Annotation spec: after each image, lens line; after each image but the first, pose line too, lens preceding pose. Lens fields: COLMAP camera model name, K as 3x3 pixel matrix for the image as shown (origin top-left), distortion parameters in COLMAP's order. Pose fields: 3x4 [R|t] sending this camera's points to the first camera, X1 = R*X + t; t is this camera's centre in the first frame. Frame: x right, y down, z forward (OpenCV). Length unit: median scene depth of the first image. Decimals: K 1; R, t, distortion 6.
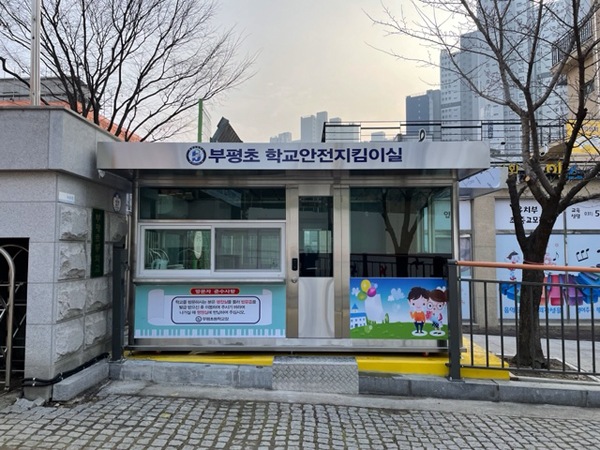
lens RADIAL K [[458.7, 0, 297.5], [0, 458.7, 224.4], [0, 0, 1]] dist [0.051025, -0.049076]
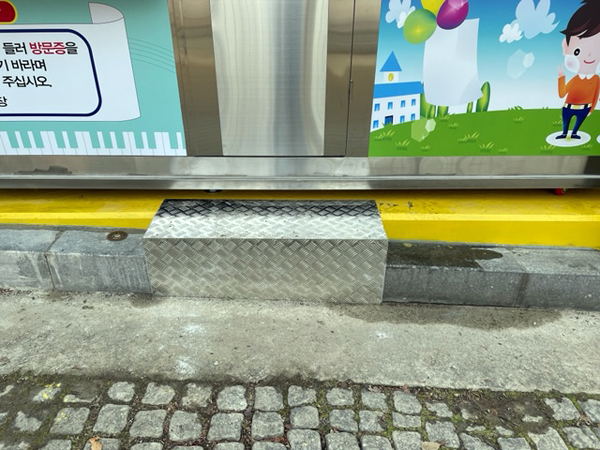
lens RADIAL K [[458.7, 0, 288.9], [0, 458.7, 225.2], [0, 0, 1]] dist [0.051025, -0.049076]
pose [[0.999951, -0.007770, 0.006201, 0.051149], [0.003366, 0.851553, 0.524257, 0.106802], [-0.009354, -0.524210, 0.851537, 0.669674]]
